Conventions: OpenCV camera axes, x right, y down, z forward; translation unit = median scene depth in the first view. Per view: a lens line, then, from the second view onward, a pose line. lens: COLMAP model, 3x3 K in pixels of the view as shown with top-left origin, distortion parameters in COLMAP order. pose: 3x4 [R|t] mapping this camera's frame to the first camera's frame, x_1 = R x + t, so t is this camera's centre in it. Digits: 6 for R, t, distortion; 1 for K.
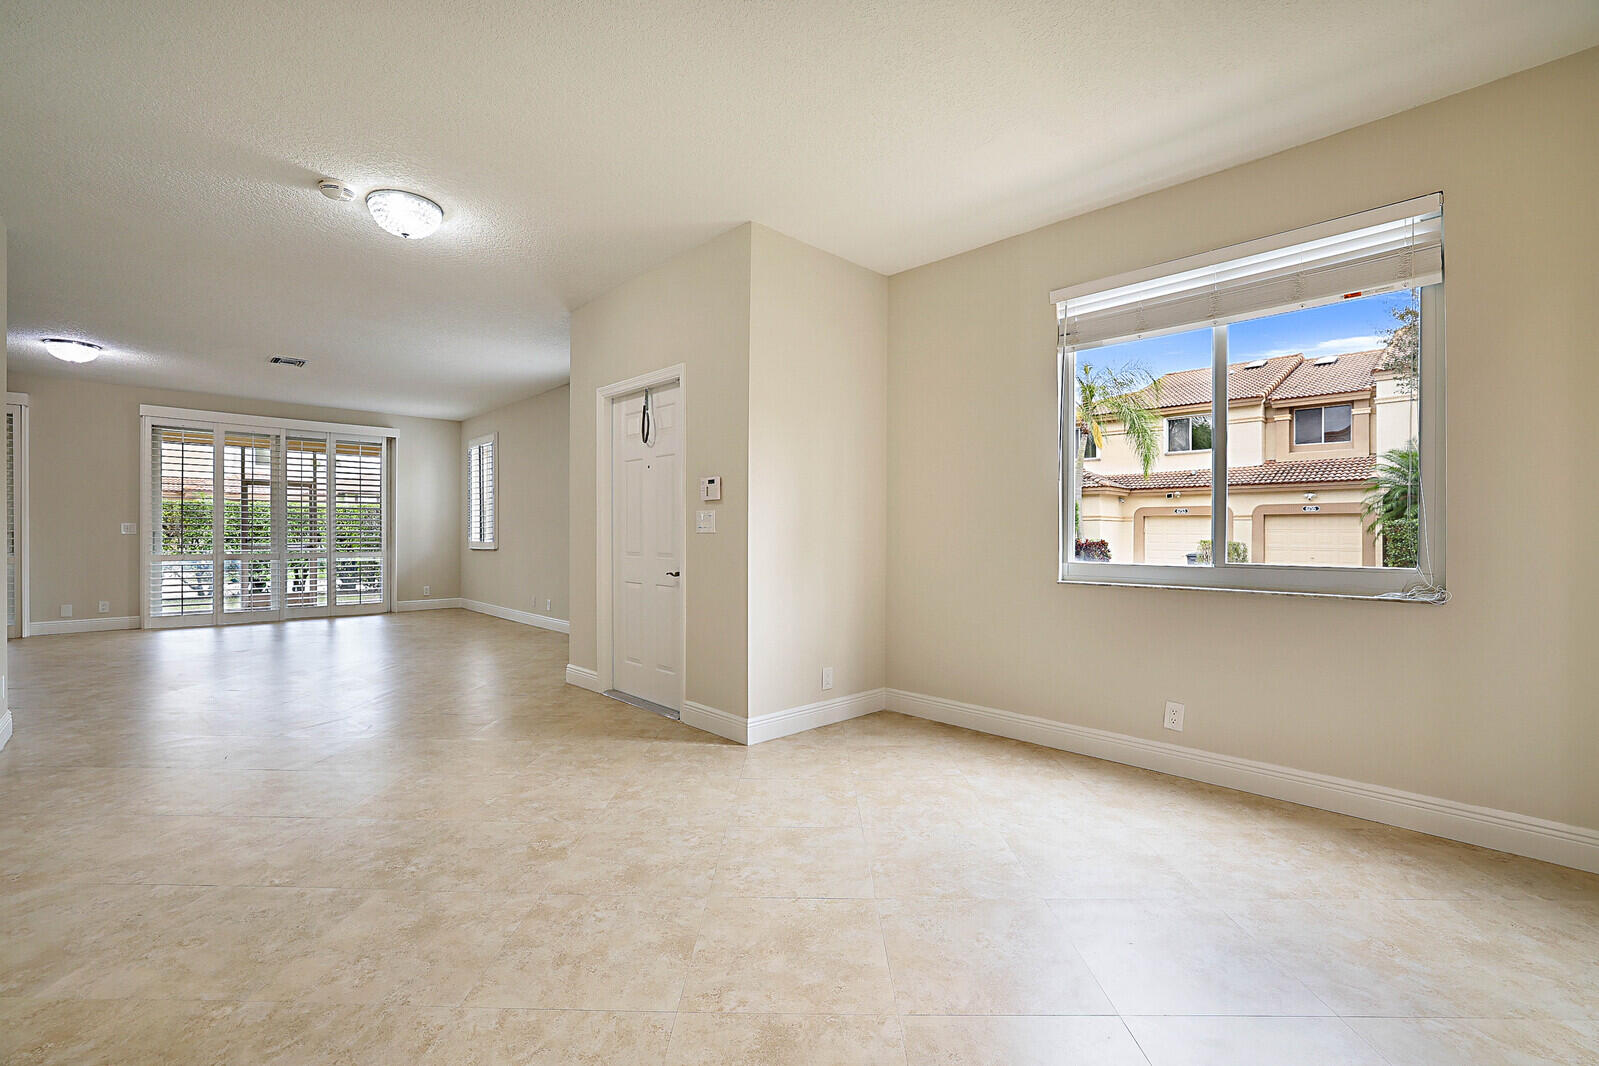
lens RADIAL K [[697.9, 0, 807.2], [0, 697.9, 535.6], [0, 0, 1]] dist [-0.036190, 0.011911]
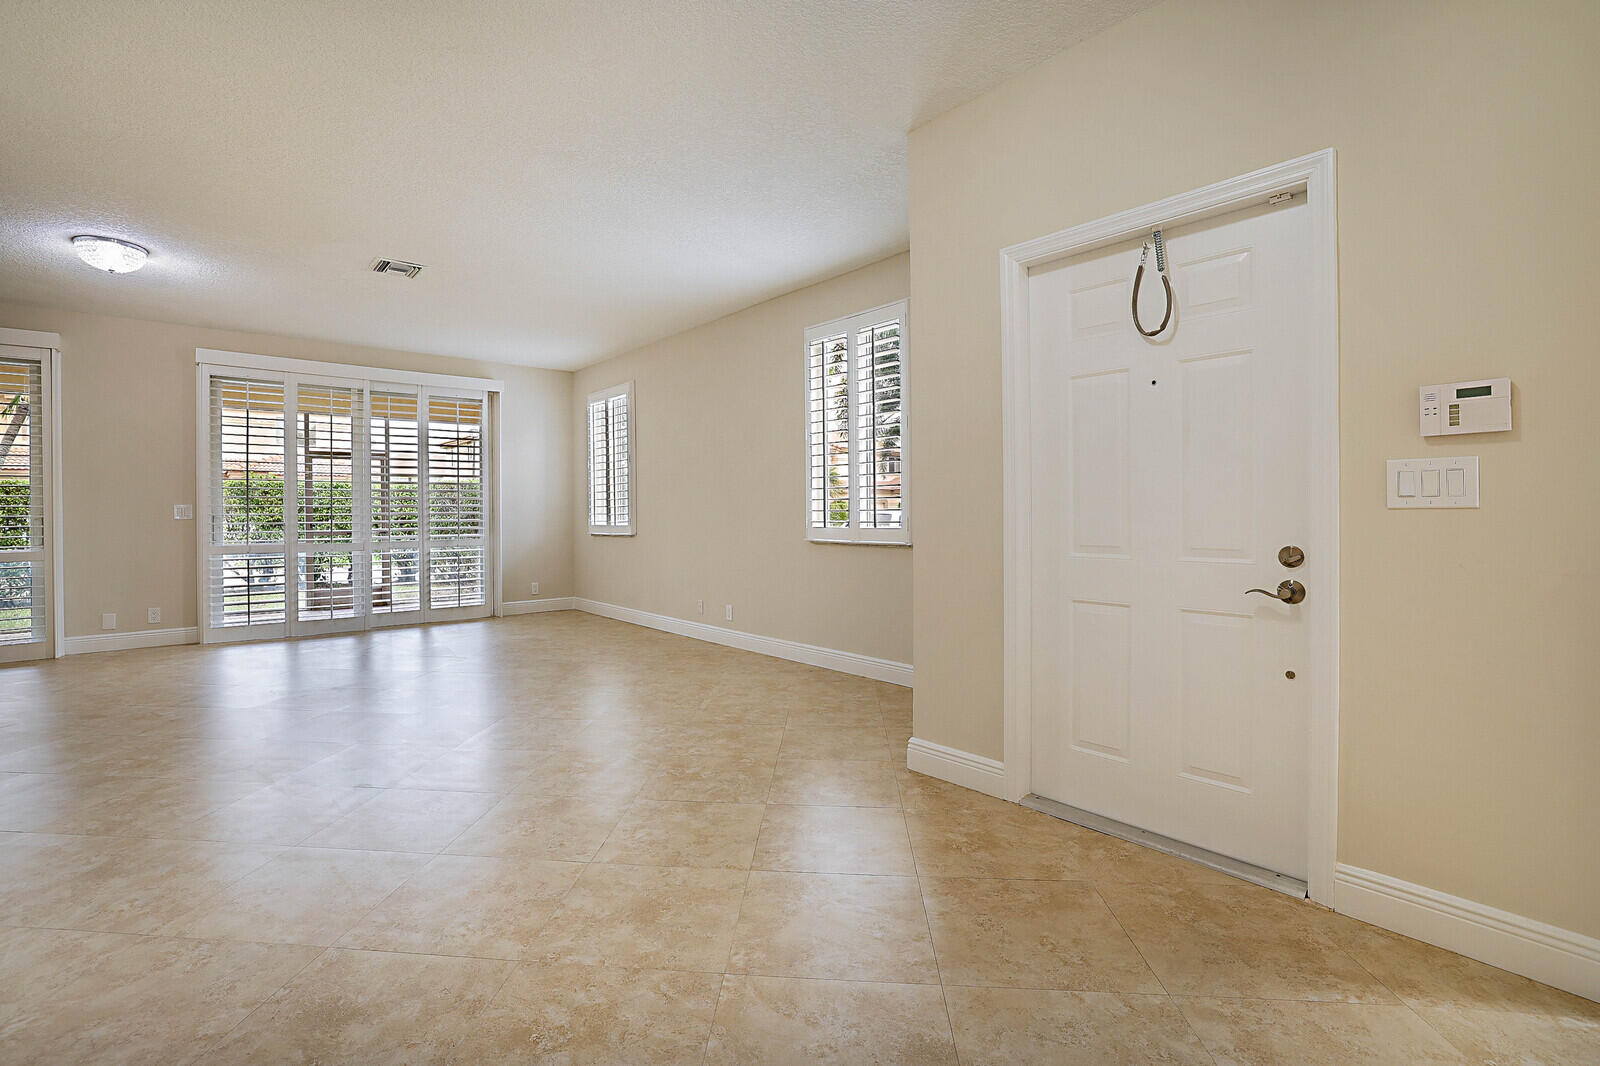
lens RADIAL K [[721.5, 0, 764.7], [0, 721.5, 514.4], [0, 0, 1]] dist [-0.026880, 0.003954]
pose [[0.996322, -0.008926, -0.085220, -0.281337], [0.008915, 0.999960, -0.000507, -0.001827], [0.085221, -0.000255, 0.996362, 0.266083]]
